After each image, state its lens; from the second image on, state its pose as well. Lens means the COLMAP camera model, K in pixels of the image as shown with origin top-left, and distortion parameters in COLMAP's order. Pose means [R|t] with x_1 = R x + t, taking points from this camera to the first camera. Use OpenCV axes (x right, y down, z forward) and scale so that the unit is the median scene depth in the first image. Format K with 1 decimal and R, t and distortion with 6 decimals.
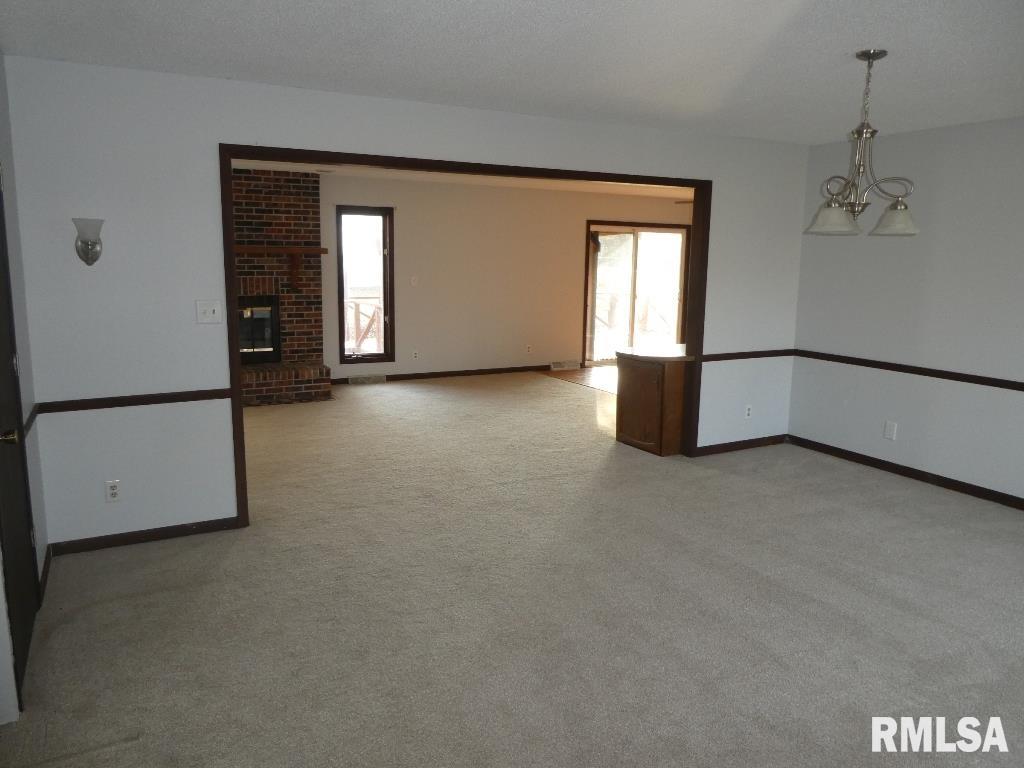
lens RADIAL K [[743.7, 0, 513.7], [0, 743.7, 375.8], [0, 0, 1]] dist [-0.011497, 0.002141]
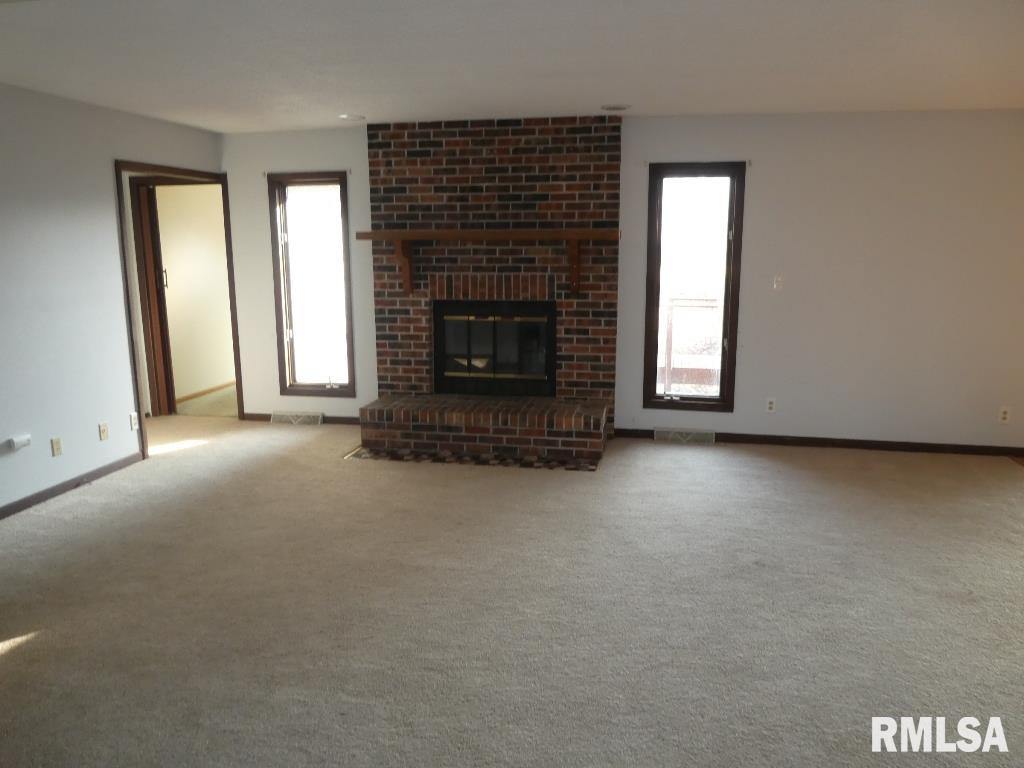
lens RADIAL K [[743.7, 0, 513.1], [0, 743.7, 375.8], [0, 0, 1]] dist [-0.011497, 0.002141]
pose [[0.773041, 0.095811, -0.627079, 0.091730], [-0.089085, 0.995129, 0.042224, -0.064927], [0.628070, 0.023222, 0.777811, 0.439981]]
